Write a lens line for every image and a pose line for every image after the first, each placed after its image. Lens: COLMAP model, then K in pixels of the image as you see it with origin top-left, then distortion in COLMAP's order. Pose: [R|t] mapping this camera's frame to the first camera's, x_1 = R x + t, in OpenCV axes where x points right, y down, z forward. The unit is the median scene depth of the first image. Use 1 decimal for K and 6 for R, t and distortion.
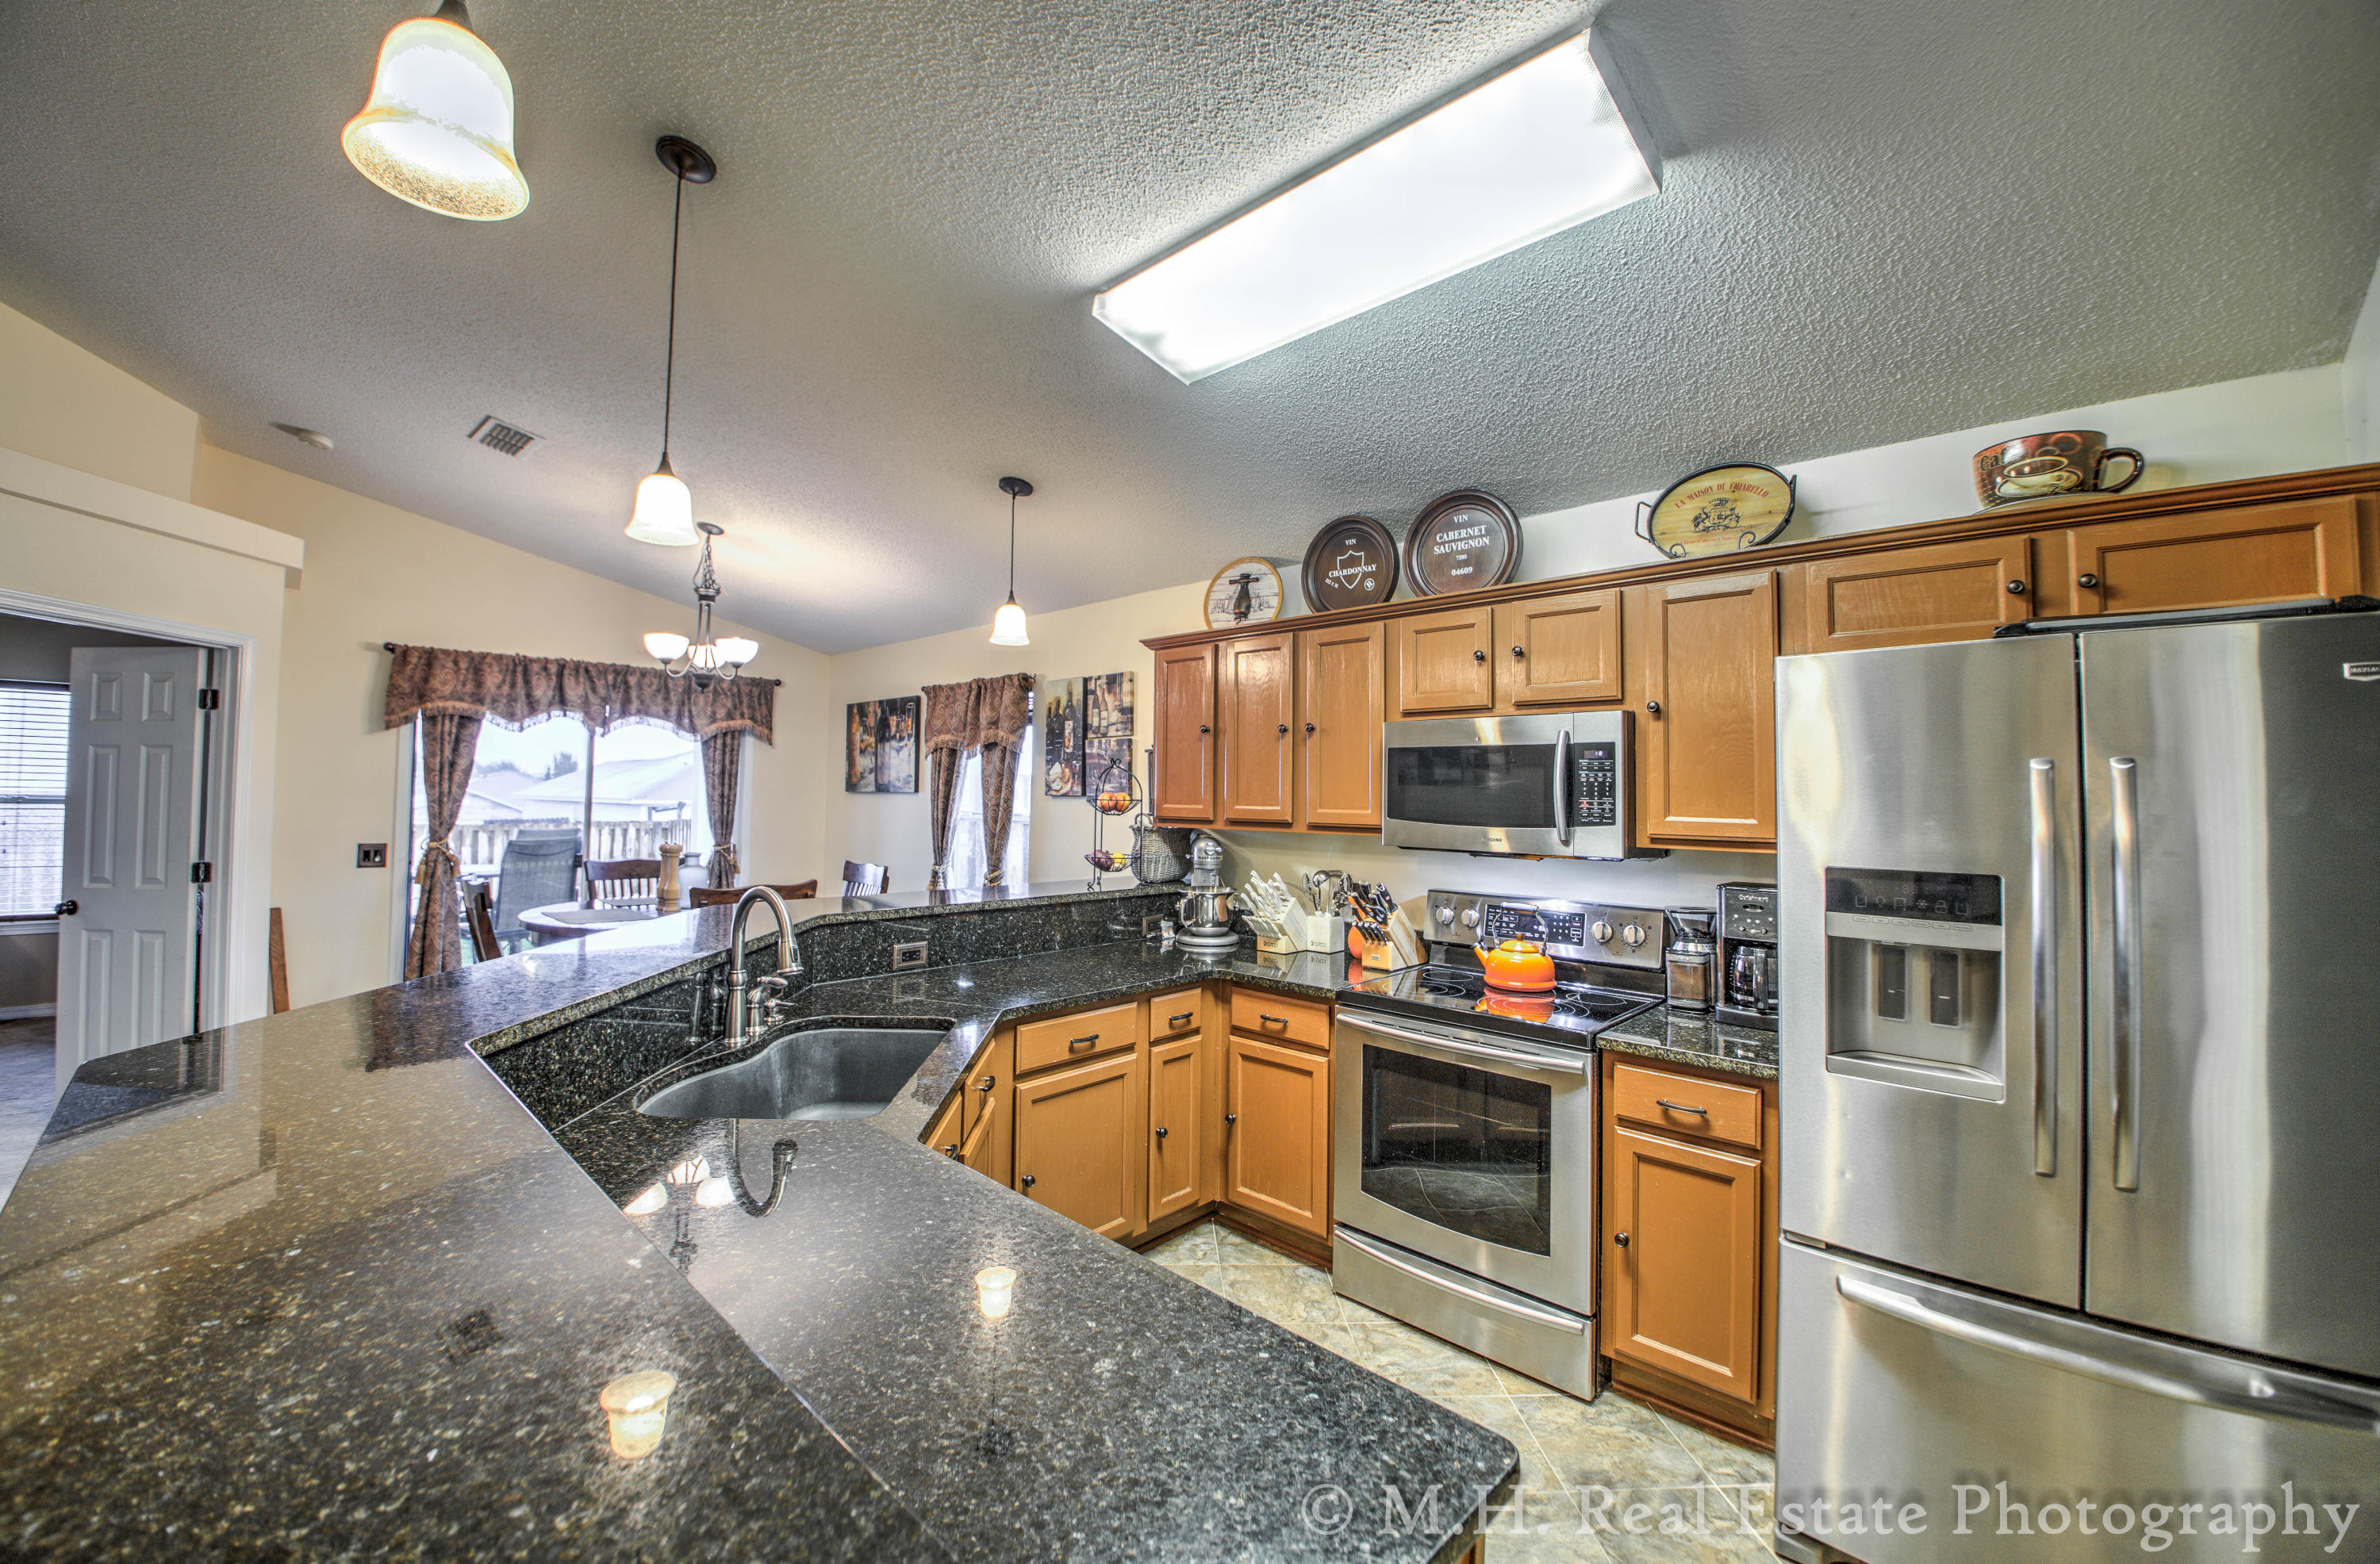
lens RADIAL K [[909.4, 0, 1184.8], [0, 909.4, 770.2], [0, 0, 1]] dist [-0.020524, -0.000001]
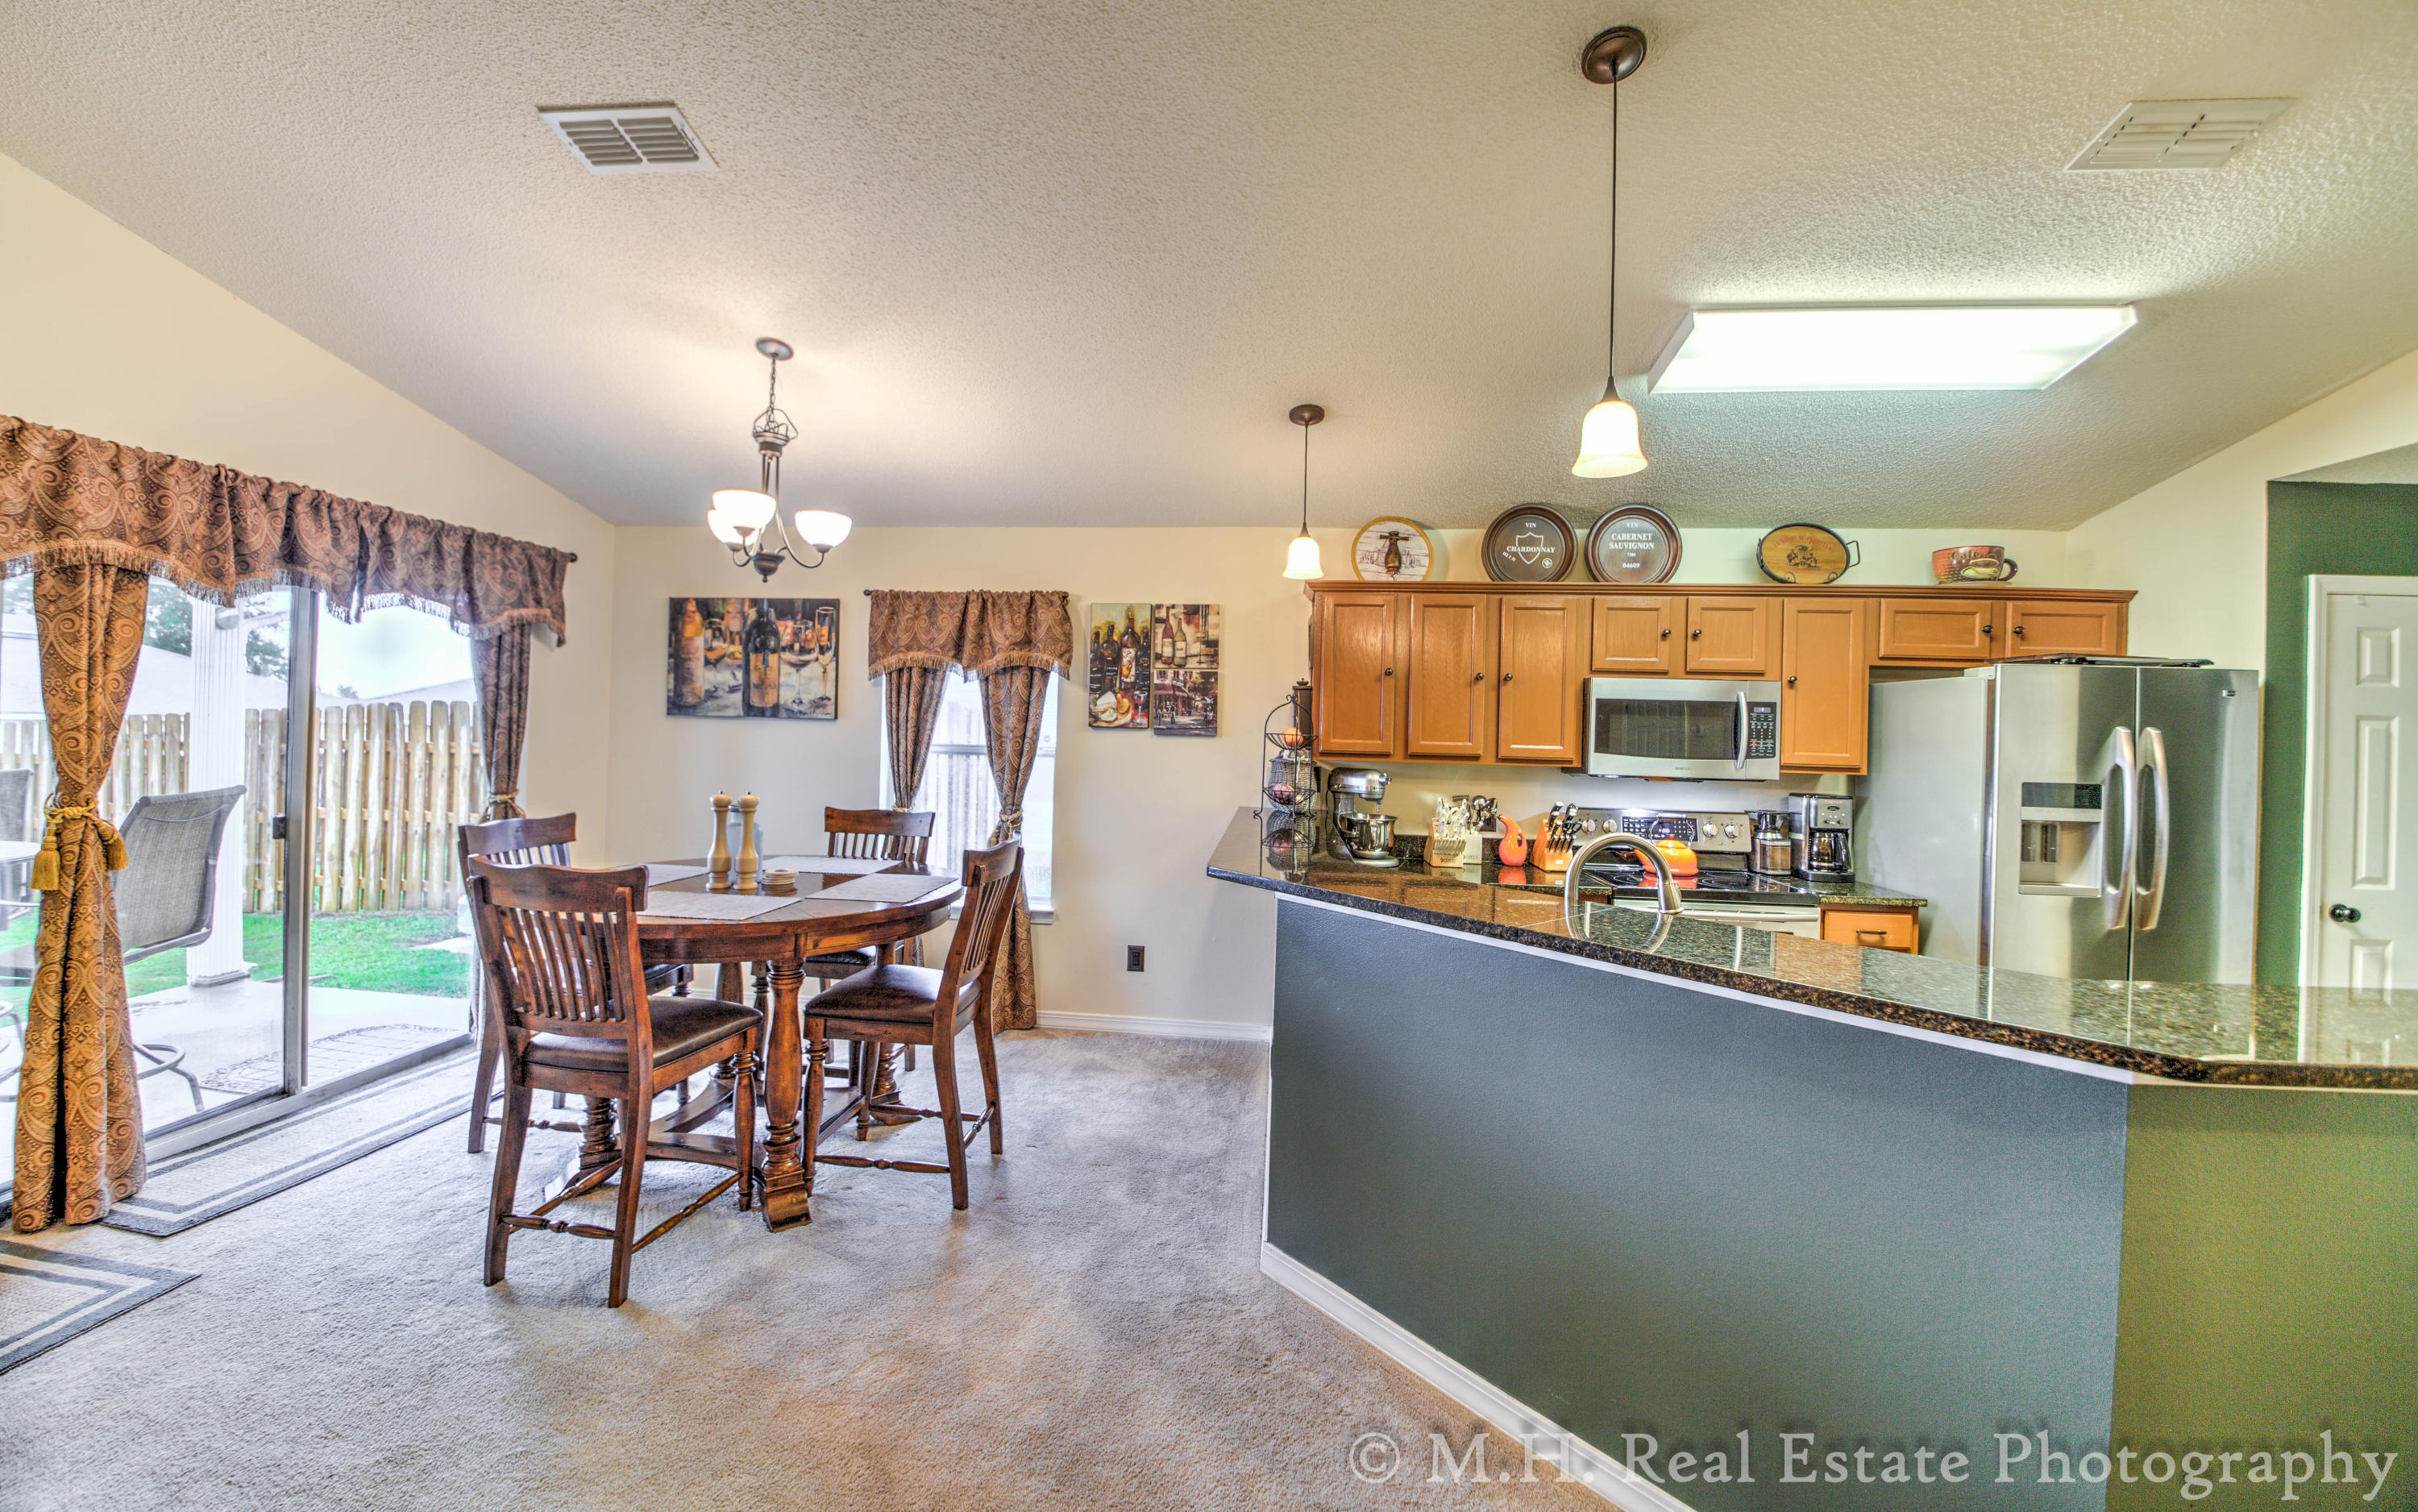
lens RADIAL K [[908.8, 0, 1161.9], [0, 908.8, 734.9], [0, 0, 1]] dist [-0.001727, -0.010503]
pose [[0.801868, 0.002823, 0.597494, -0.790981], [-0.031083, 0.998832, 0.036996, -0.000780], [-0.596692, -0.048238, 0.801019, 0.259543]]
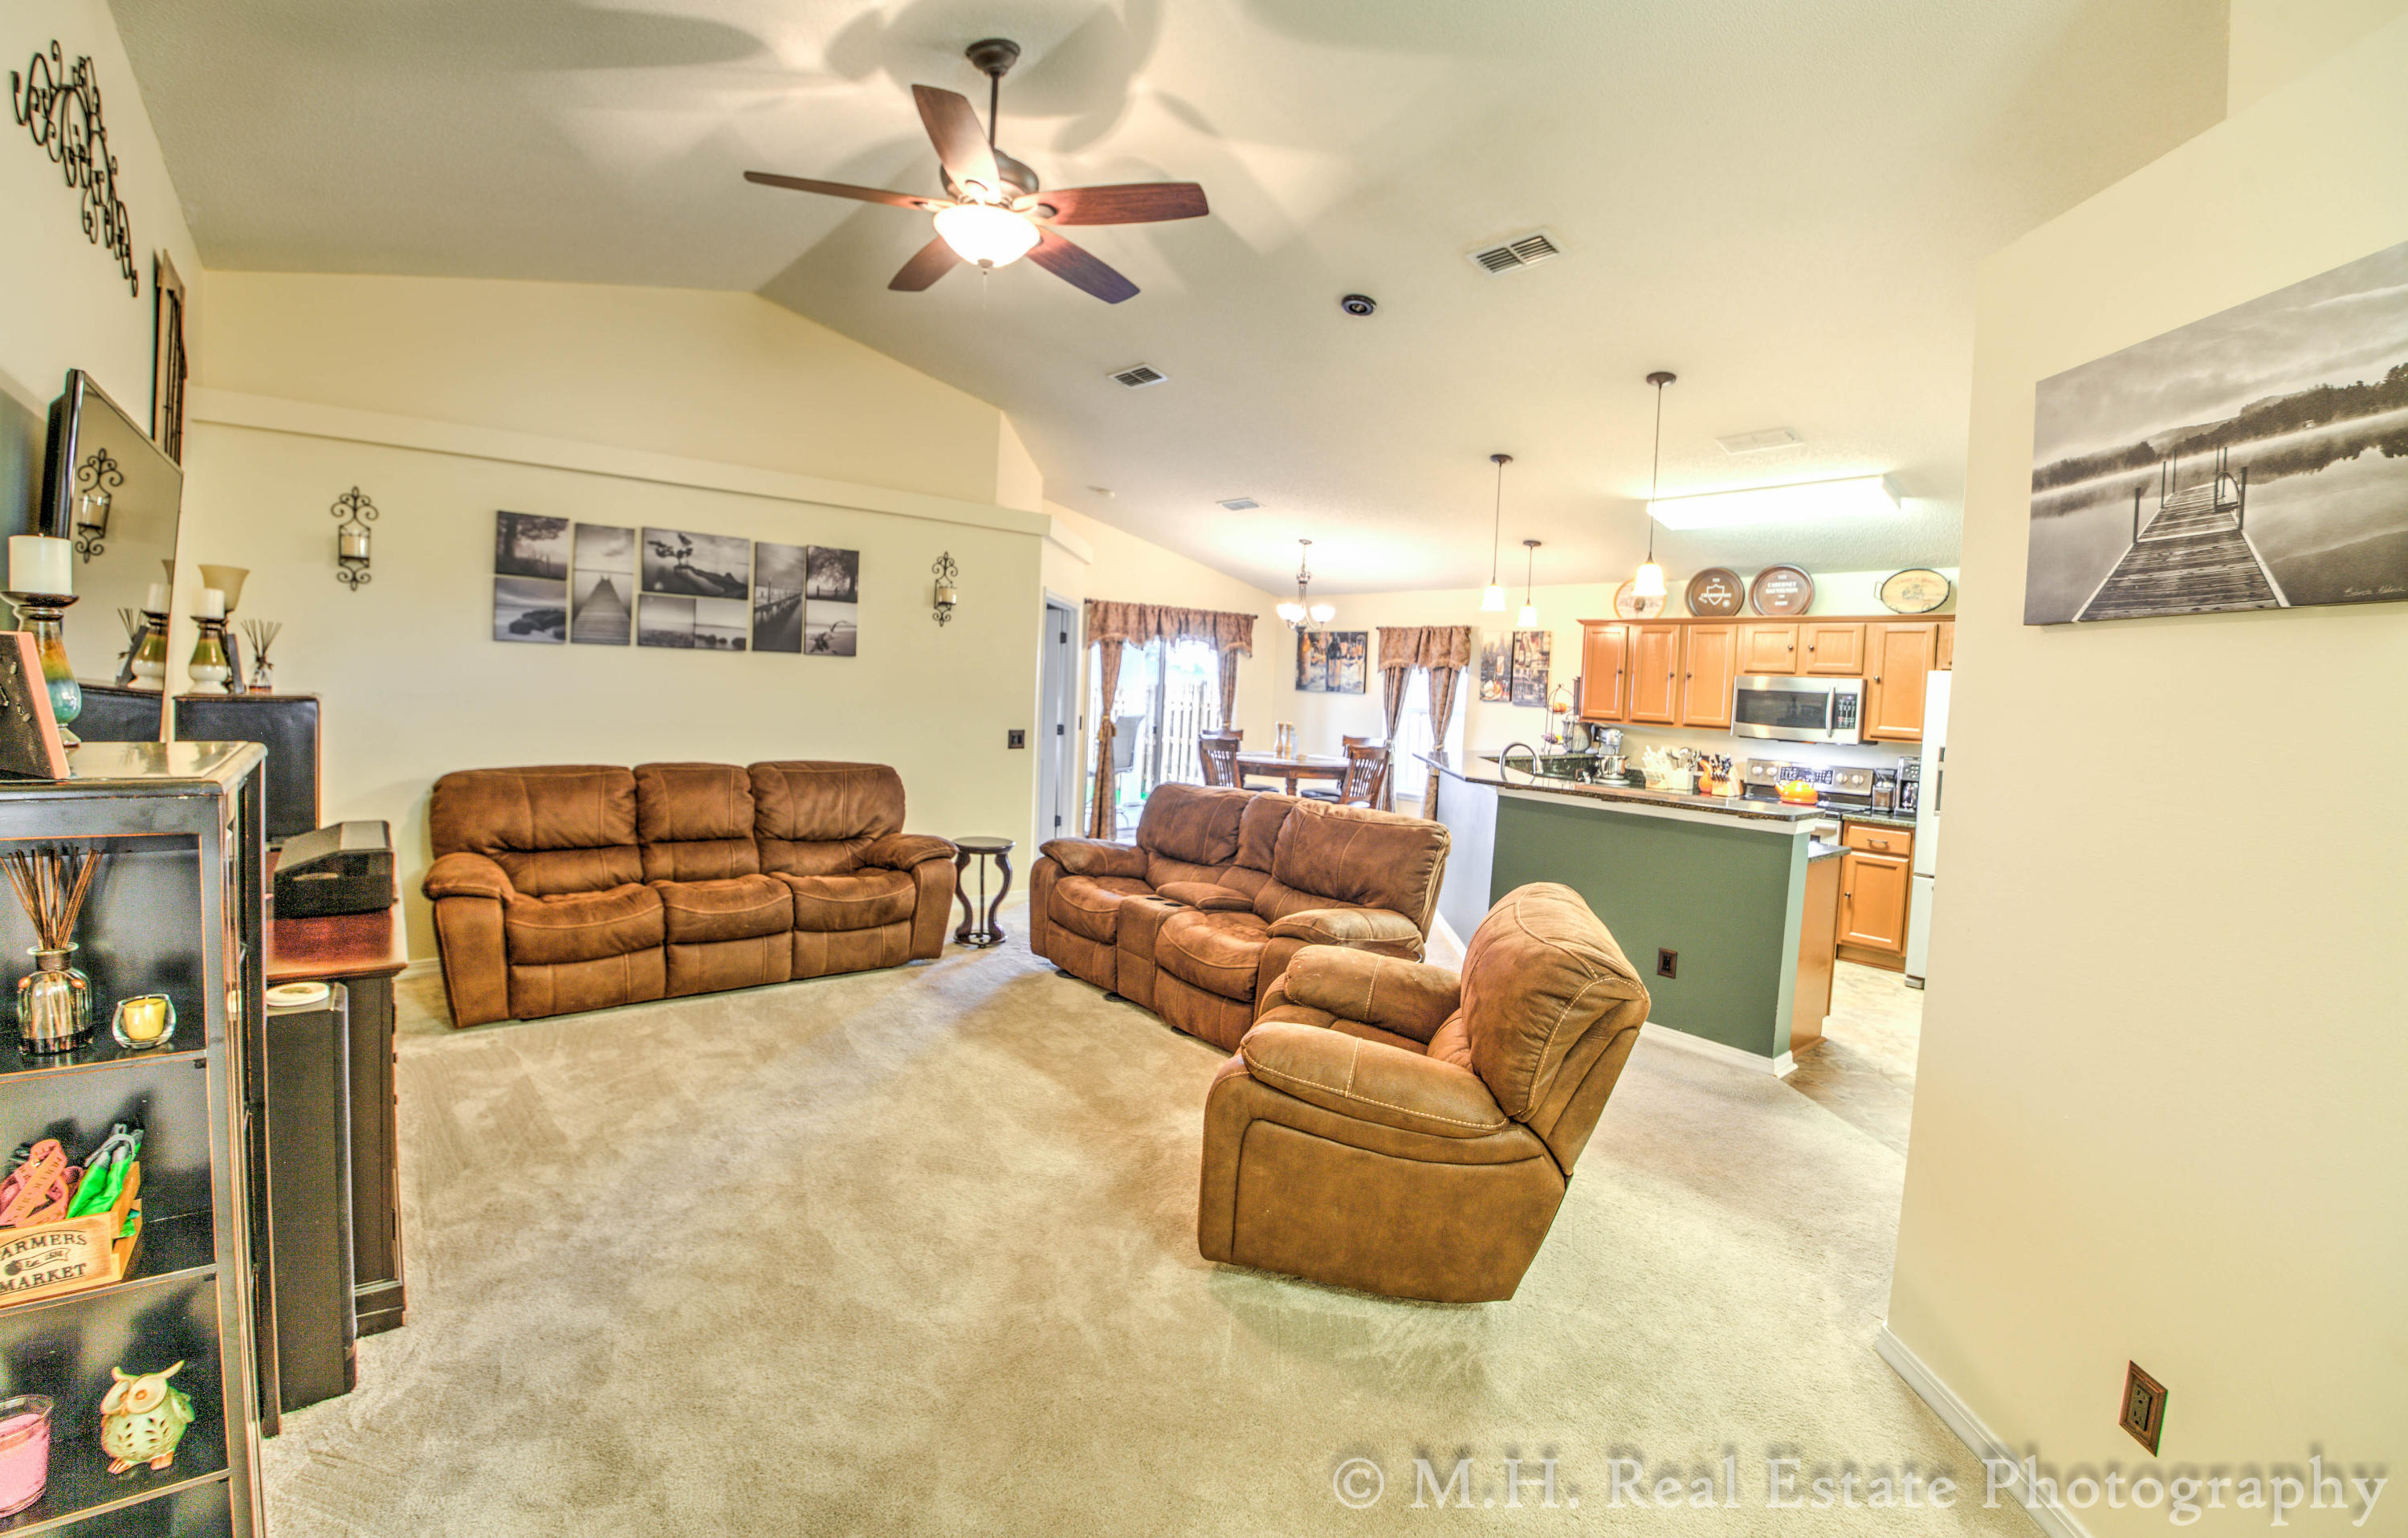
lens RADIAL K [[991.5, 0, 1192.7], [0, 991.5, 734.3], [0, 0, 1]] dist [-0.017639, -0.000037]
pose [[0.994344, 0.034822, -0.100337, -0.601700], [-0.026540, 0.996219, 0.082727, -0.056236], [0.102838, -0.079596, 0.991508, -1.051375]]
